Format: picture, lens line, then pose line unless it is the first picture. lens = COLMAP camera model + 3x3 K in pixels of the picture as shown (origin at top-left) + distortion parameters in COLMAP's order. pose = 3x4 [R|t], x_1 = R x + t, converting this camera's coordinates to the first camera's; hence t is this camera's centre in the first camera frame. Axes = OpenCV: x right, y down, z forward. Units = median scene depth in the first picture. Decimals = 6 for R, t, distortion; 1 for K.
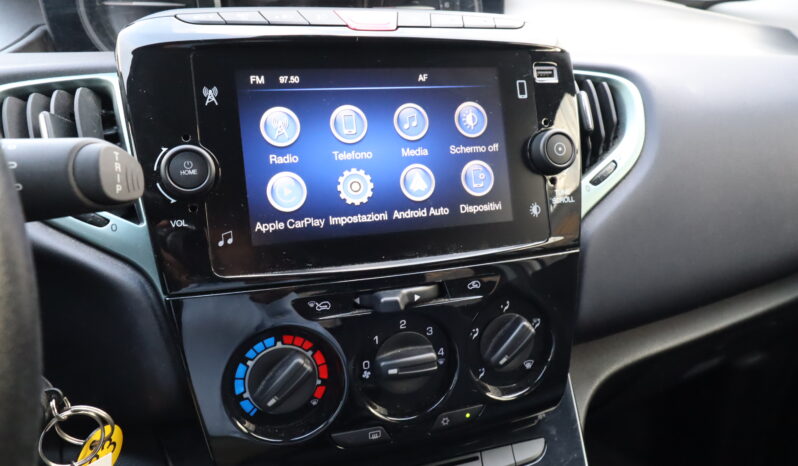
lens RADIAL K [[628.9, 0, 399.0], [0, 628.9, 233.0], [0, 0, 1]] dist [-0.003893, 0.007387]
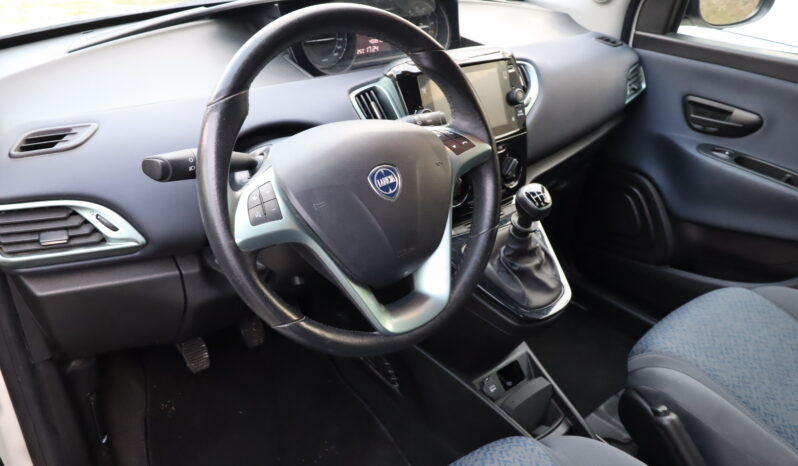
lens RADIAL K [[628.9, 0, 399.0], [0, 628.9, 233.0], [0, 0, 1]] dist [-0.003893, 0.007387]
pose [[0.937108, -0.158419, 0.311017, -1.311047], [0.115340, 0.981559, 0.152440, -0.025952], [-0.329431, -0.106980, 0.938099, -1.635605]]
